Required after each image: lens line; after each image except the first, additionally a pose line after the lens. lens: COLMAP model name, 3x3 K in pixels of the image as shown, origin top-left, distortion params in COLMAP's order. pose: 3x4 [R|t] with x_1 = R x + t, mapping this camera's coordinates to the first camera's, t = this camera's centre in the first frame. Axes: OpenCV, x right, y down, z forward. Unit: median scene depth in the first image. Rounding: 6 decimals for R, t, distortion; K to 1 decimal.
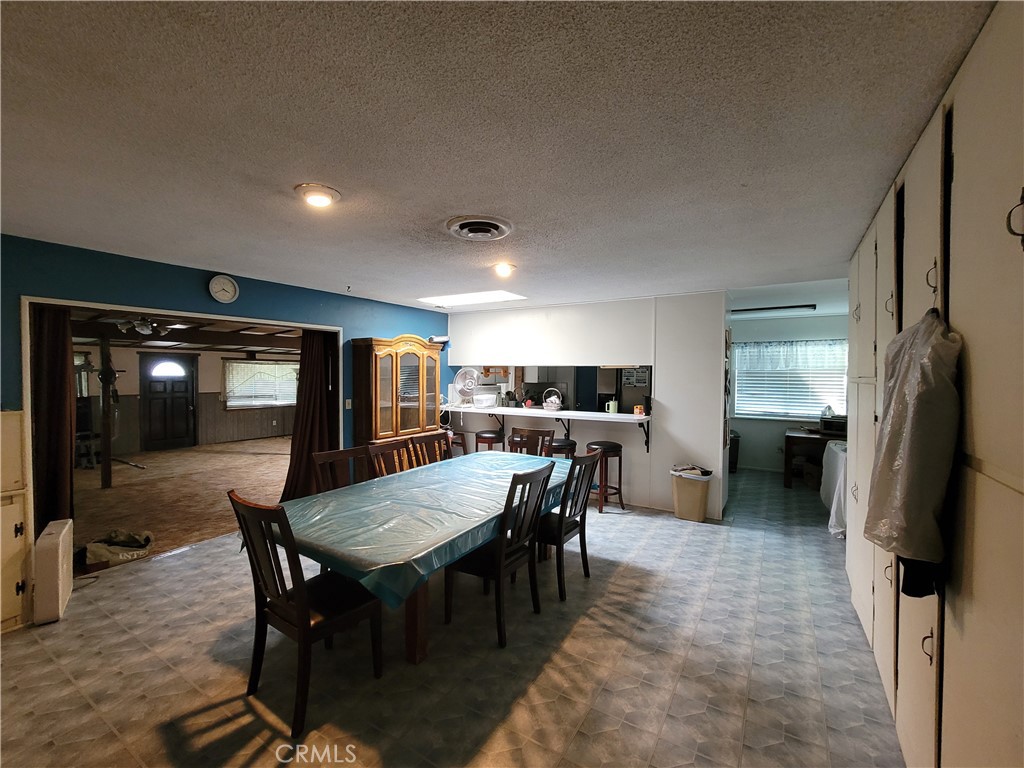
lens RADIAL K [[433.2, 0, 512.9], [0, 433.2, 383.7], [0, 0, 1]] dist [-0.002300, -0.000135]
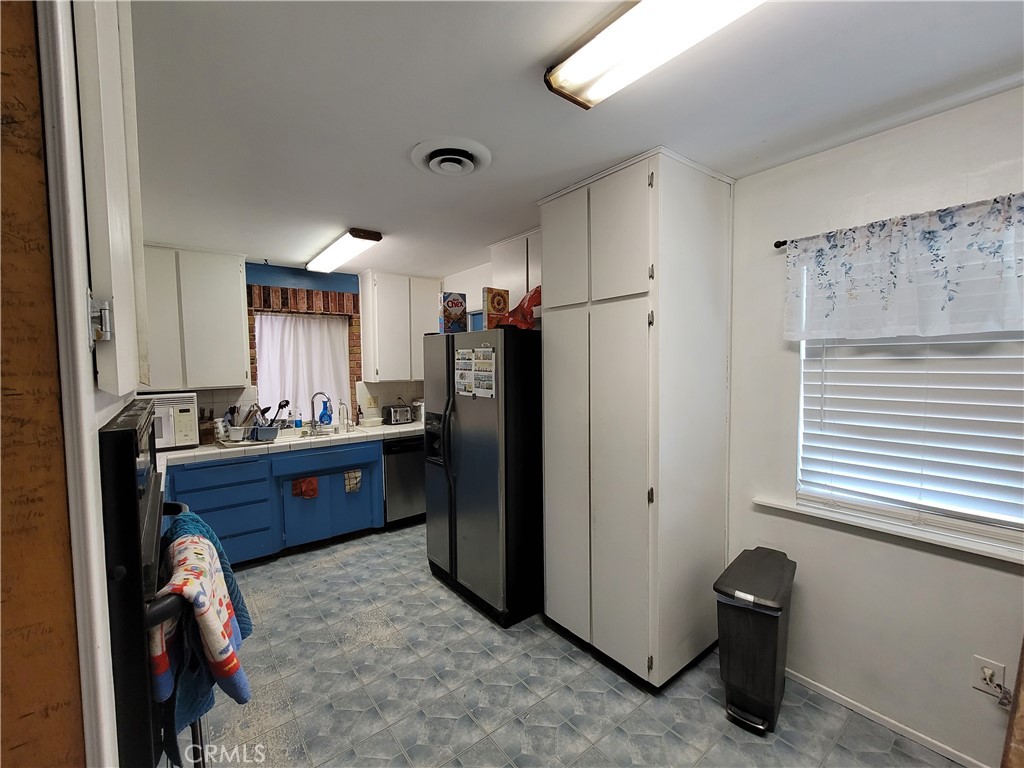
lens RADIAL K [[430.9, 0, 512.0], [0, 430.9, 384.0], [0, 0, 1]] dist [-0.001276, 0.000026]
pose [[0.937239, 0.000033, -0.348688, 0.335359], [0.013598, 0.999236, 0.036644, -0.013468], [0.348423, -0.039086, 0.936522, 0.517341]]
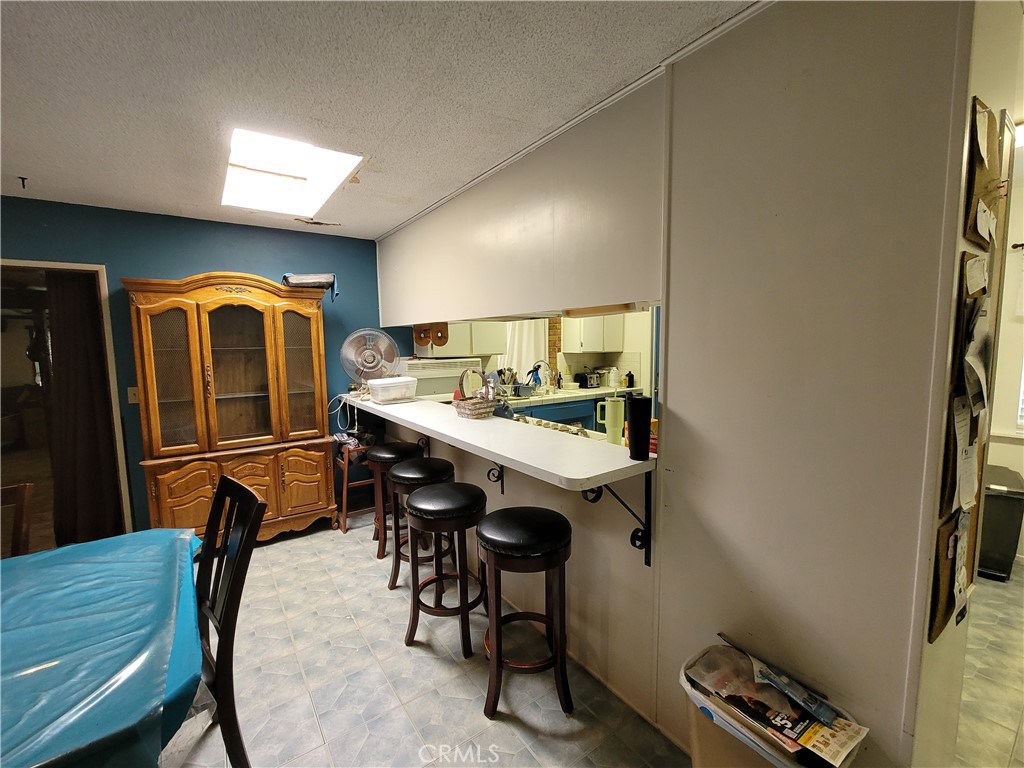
lens RADIAL K [[433.2, 0, 512.9], [0, 433.2, 383.7], [0, 0, 1]] dist [-0.002300, -0.000135]
pose [[0.926144, 0.021366, -0.376565, 0.183347], [0.009093, 0.996839, 0.078924, -0.006129], [0.377061, -0.076519, 0.923022, 0.357521]]
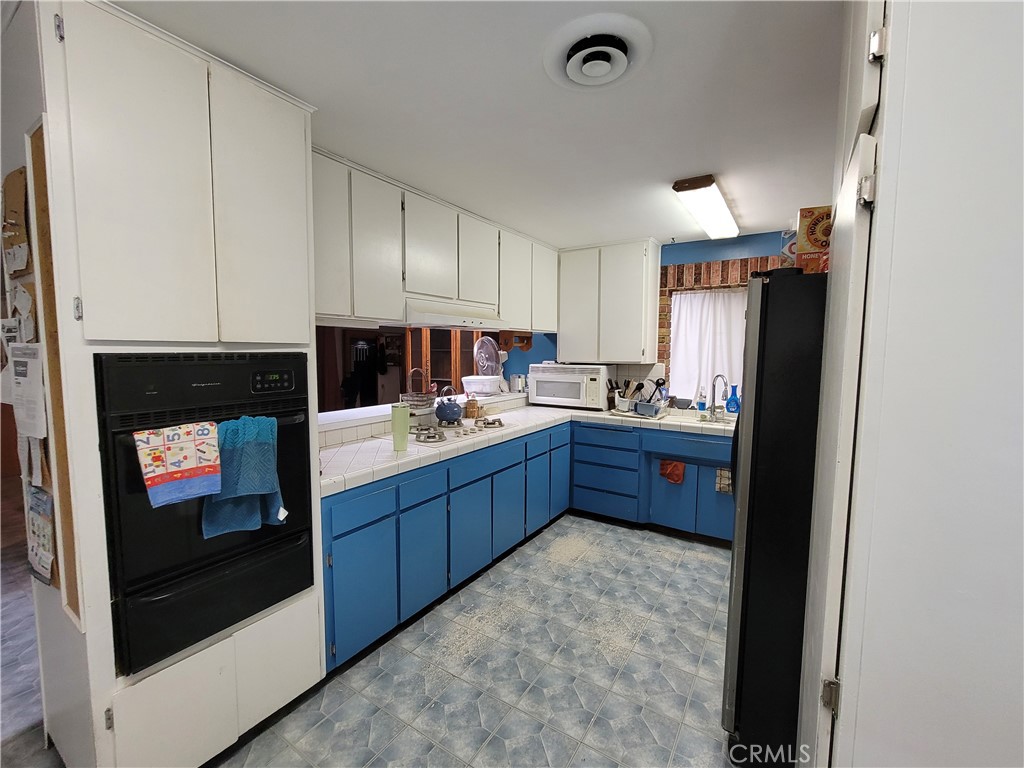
lens RADIAL K [[433.2, 0, 512.9], [0, 433.2, 383.7], [0, 0, 1]] dist [-0.002300, -0.000135]
pose [[-0.018050, 0.075663, -0.996970, 0.393210], [-0.019547, 0.996915, 0.076012, -0.010036], [0.999646, 0.020860, -0.016516, 0.667037]]
